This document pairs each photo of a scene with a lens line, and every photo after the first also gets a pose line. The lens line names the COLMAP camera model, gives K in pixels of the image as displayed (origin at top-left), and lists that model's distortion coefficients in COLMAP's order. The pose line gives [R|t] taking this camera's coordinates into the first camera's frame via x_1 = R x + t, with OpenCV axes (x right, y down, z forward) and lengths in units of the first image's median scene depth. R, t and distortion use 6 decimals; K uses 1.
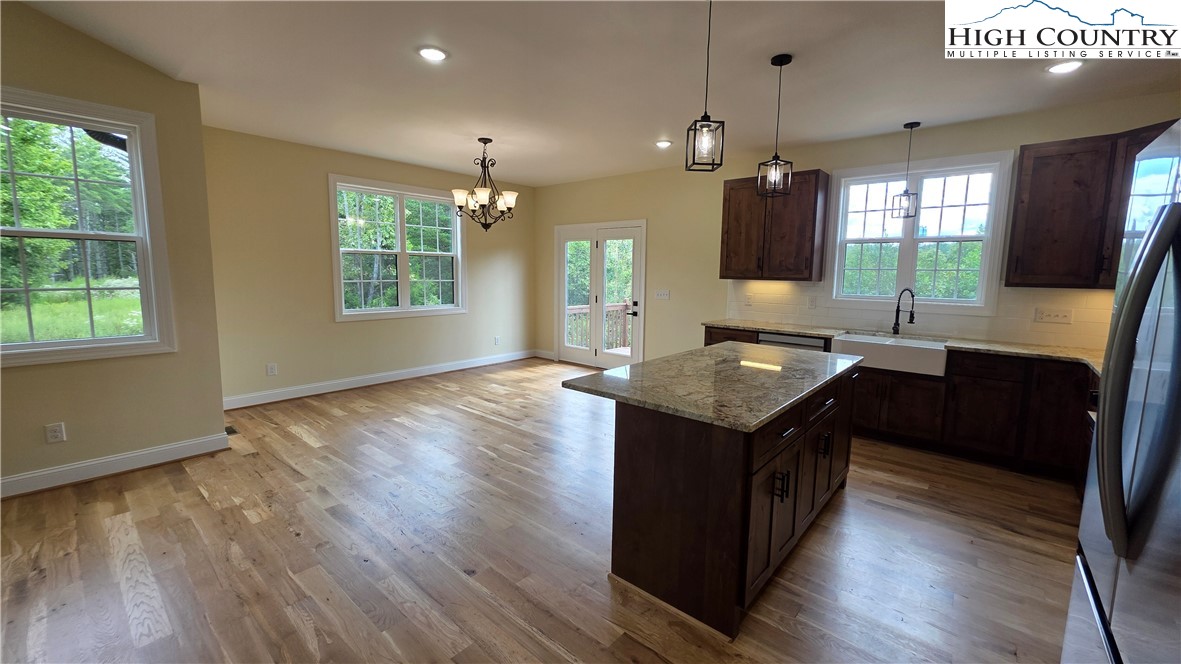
lens RADIAL K [[469.7, 0, 595.8], [0, 469.7, 326.5], [0, 0, 1]] dist [0.001889, 0.000606]
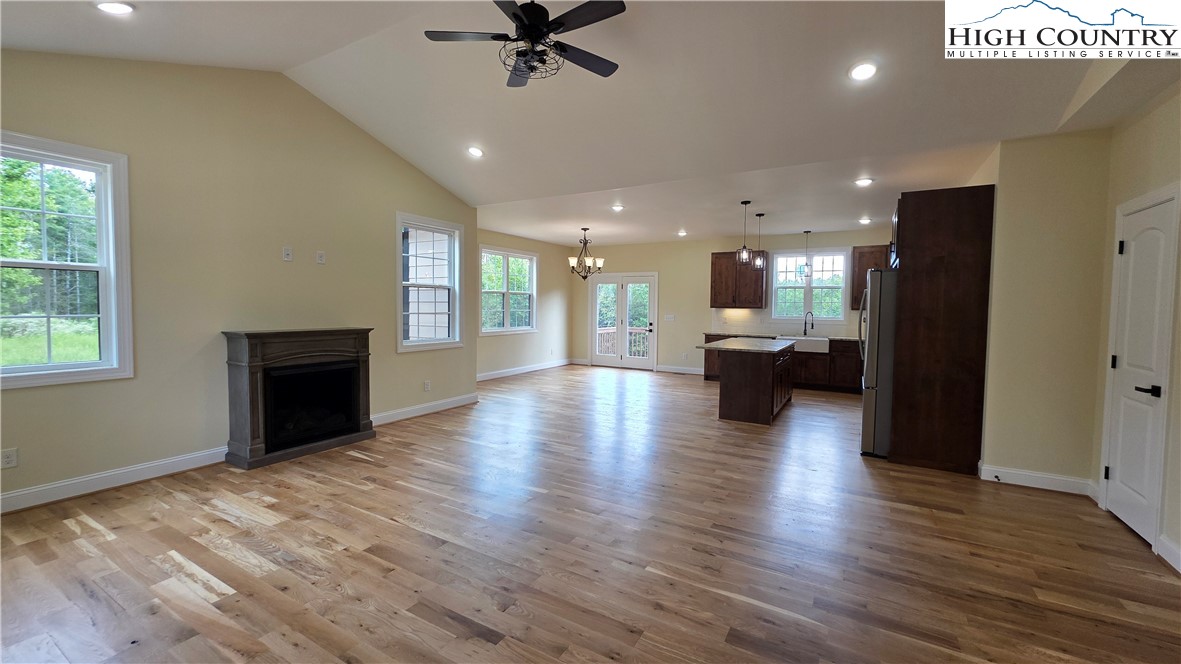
lens RADIAL K [[469.7, 0, 597.8], [0, 469.7, 327.2], [0, 0, 1]] dist [0.001889, 0.000606]
pose [[0.982514, -0.011463, 0.185838, -0.517820], [0.024113, 0.997531, -0.065953, 0.082179], [-0.184623, 0.069280, 0.980365, -0.686719]]
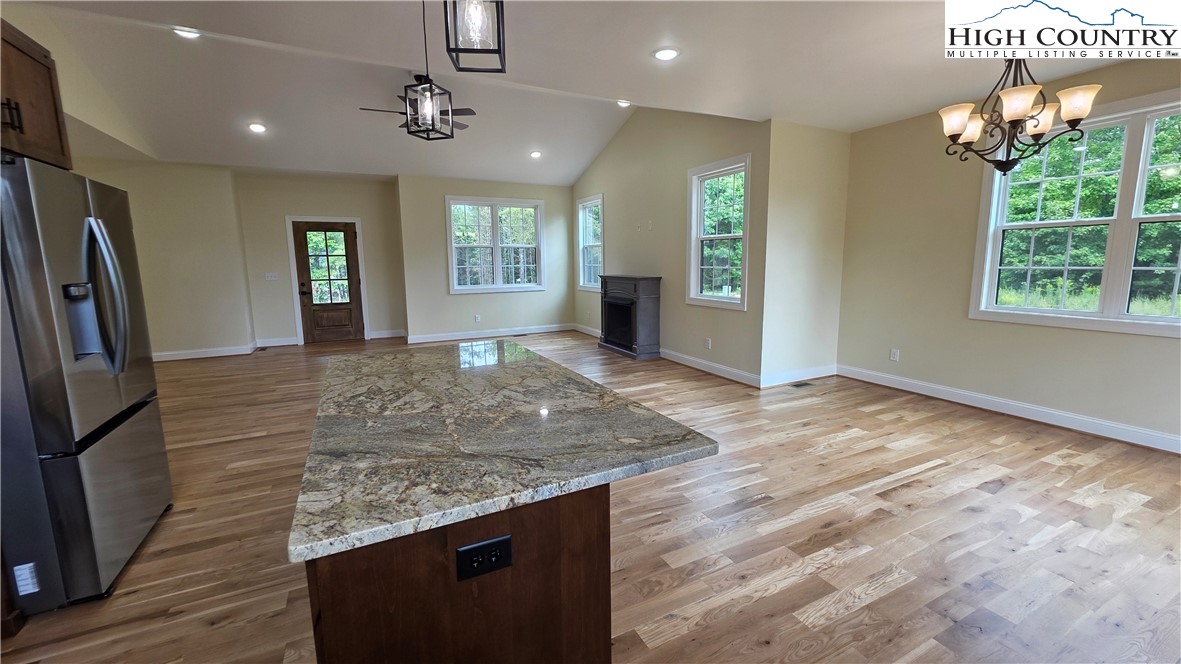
lens RADIAL K [[469.7, 0, 599.9], [0, 469.7, 330.3], [0, 0, 1]] dist [0.001889, 0.000606]
pose [[-0.376408, 0.128006, -0.917568, 0.480000], [-0.104030, 0.978305, 0.179155, -0.077283], [0.920595, 0.162890, -0.354925, 0.812613]]
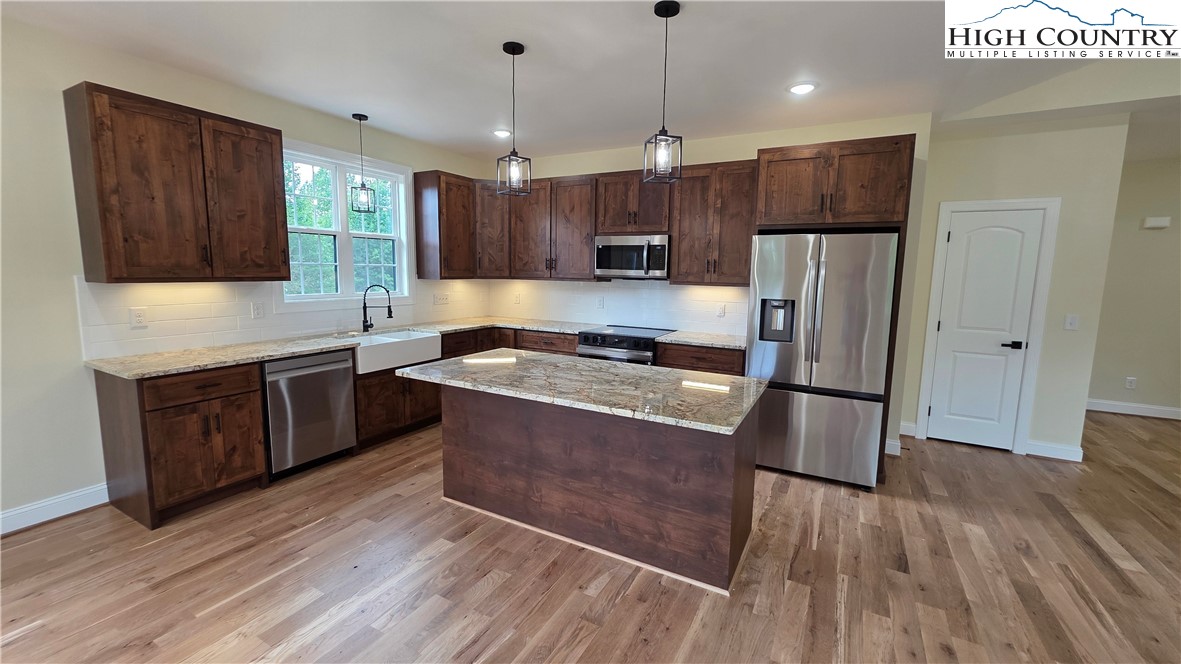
lens RADIAL K [[469.7, 0, 596.3], [0, 469.7, 328.7], [0, 0, 1]] dist [0.001889, 0.000606]
pose [[-0.212392, -0.142283, 0.966771, -0.371857], [0.093056, 0.981902, 0.164954, -0.097102], [-0.972744, 0.124999, -0.195307, 0.659328]]
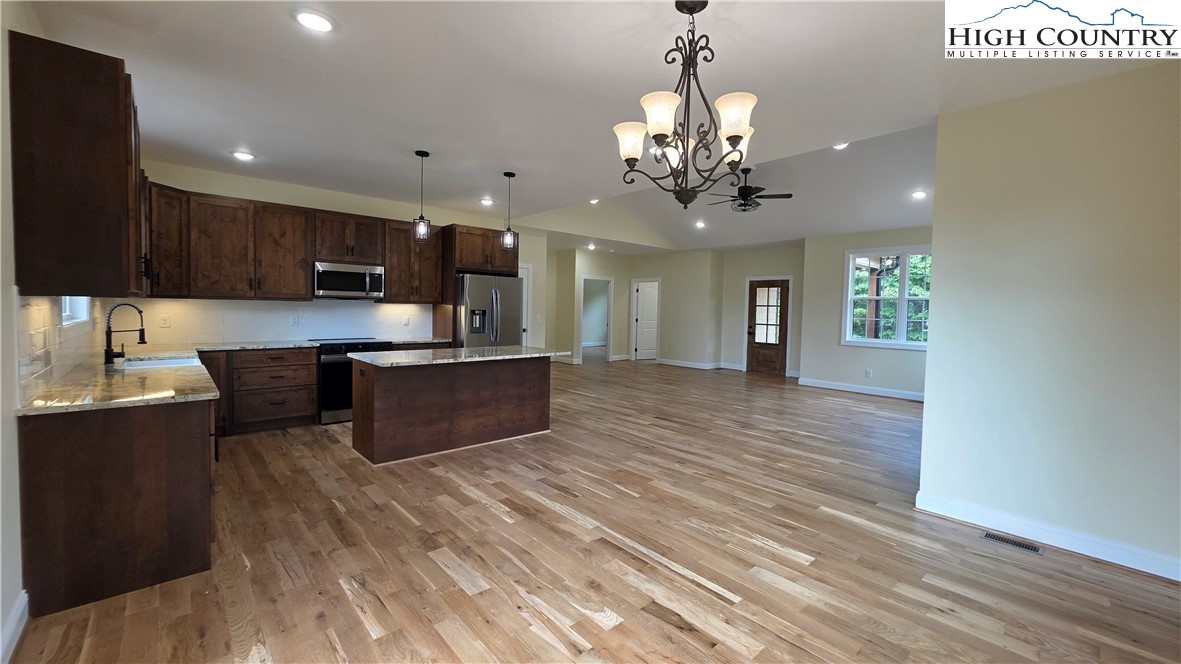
lens RADIAL K [[469.7, 0, 599.4], [0, 469.7, 325.4], [0, 0, 1]] dist [0.001889, 0.000606]
pose [[-0.992568, -0.040884, 0.114616, -0.215328], [-0.022761, 0.987625, 0.155174, -0.165391], [-0.119542, 0.151412, -0.981216, 1.499049]]
